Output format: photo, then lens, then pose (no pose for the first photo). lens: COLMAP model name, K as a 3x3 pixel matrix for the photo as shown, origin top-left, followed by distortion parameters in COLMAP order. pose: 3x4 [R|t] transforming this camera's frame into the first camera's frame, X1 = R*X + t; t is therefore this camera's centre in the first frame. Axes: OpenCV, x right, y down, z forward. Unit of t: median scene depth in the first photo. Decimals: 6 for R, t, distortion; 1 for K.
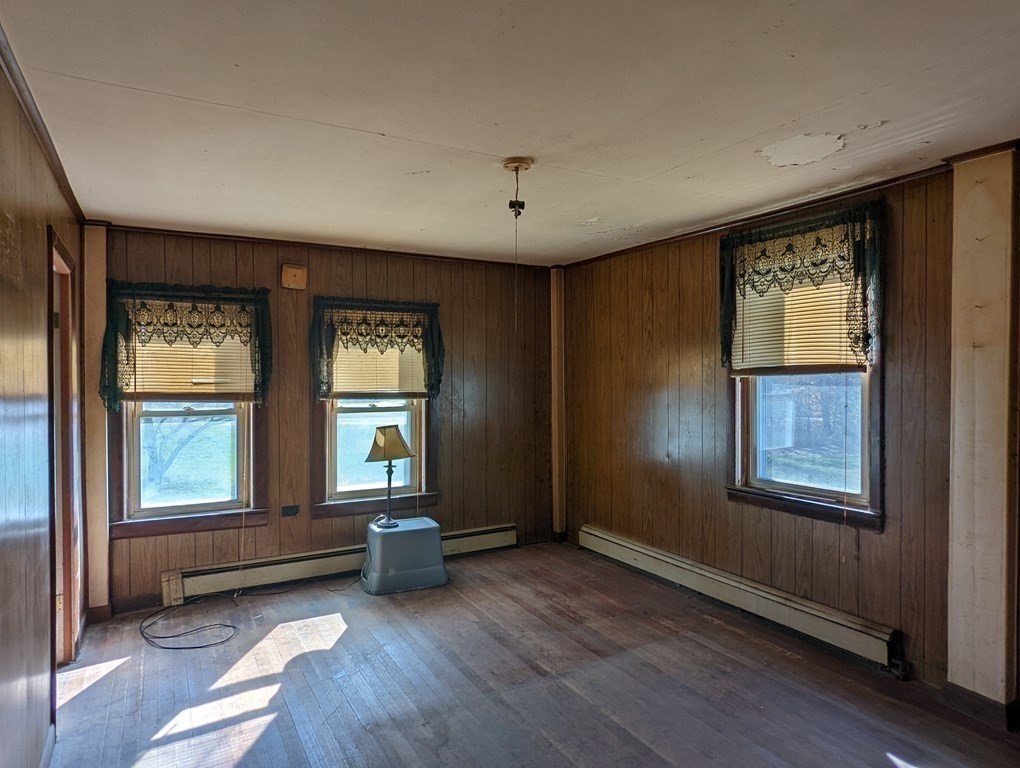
lens RADIAL K [[641.4, 0, 515.3], [0, 641.4, 381.3], [0, 0, 1]] dist [0.008355, 0.005110]
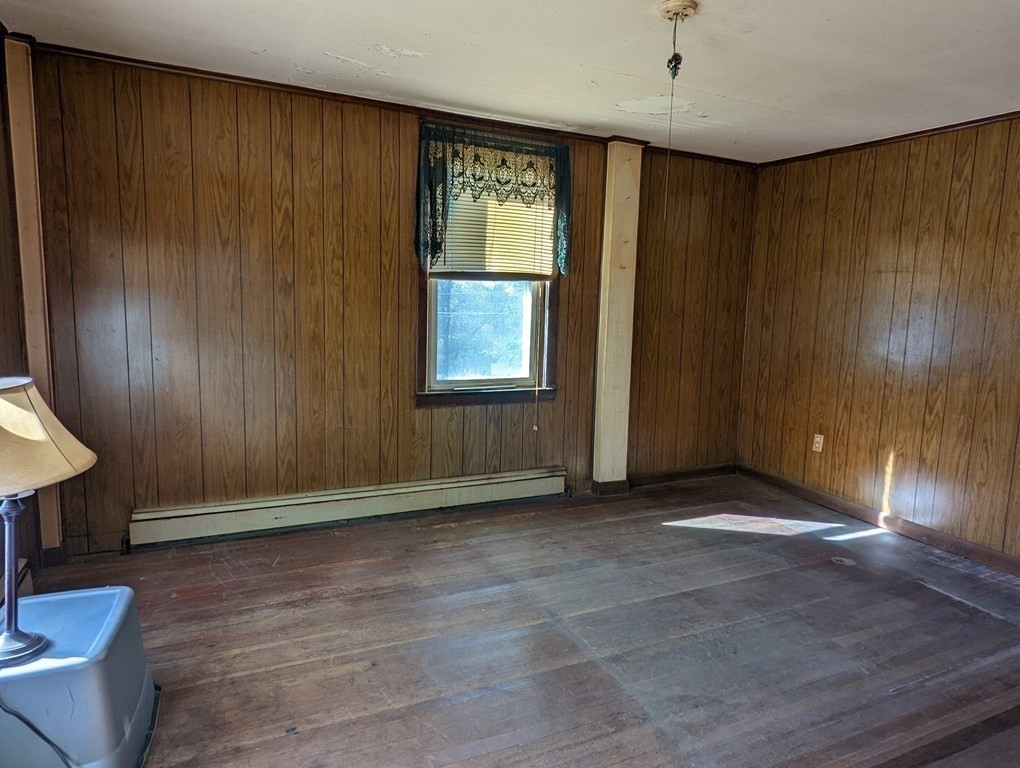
lens RADIAL K [[641.4, 0, 514.8], [0, 641.4, 383.0], [0, 0, 1]] dist [0.008355, 0.005110]
pose [[0.061916, -0.133116, 0.989165, -0.649864], [-0.024961, 0.990550, 0.134865, 0.014010], [-0.997769, -0.033041, 0.058008, 0.850053]]
